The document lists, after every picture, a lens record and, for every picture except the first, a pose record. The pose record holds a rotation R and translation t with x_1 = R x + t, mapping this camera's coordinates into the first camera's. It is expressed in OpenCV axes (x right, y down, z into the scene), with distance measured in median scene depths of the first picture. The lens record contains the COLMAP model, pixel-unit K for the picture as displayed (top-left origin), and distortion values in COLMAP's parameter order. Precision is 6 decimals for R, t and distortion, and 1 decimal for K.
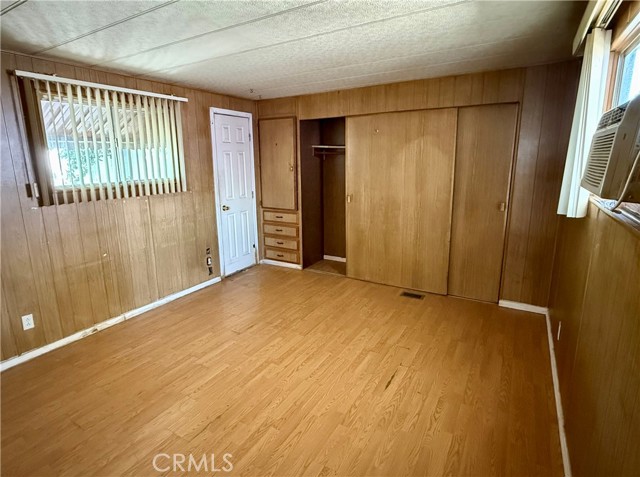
lens RADIAL K [[337.5, 0, 319.3], [0, 337.5, 238.7], [0, 0, 1]] dist [0.000205, 0.000005]
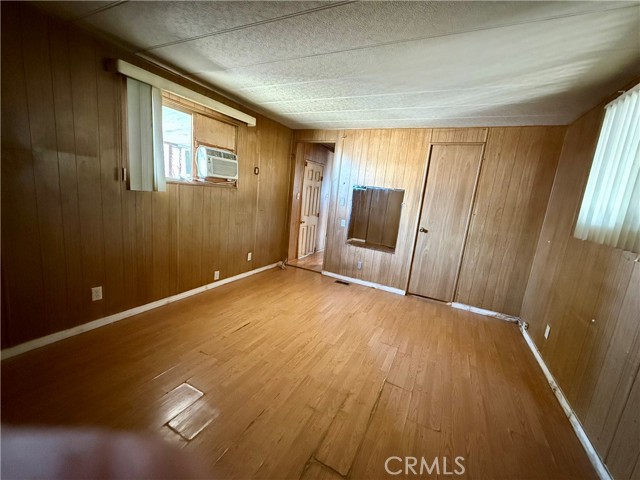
lens RADIAL K [[258.4, 0, 321.4], [0, 258.4, 238.3], [0, 0, 1]] dist [-0.001800, 0.000034]
pose [[-0.994767, -0.074306, -0.070123, -0.006740], [-0.096436, 0.909555, 0.404240, -0.331542], [0.033743, 0.408887, -0.911961, 1.664511]]
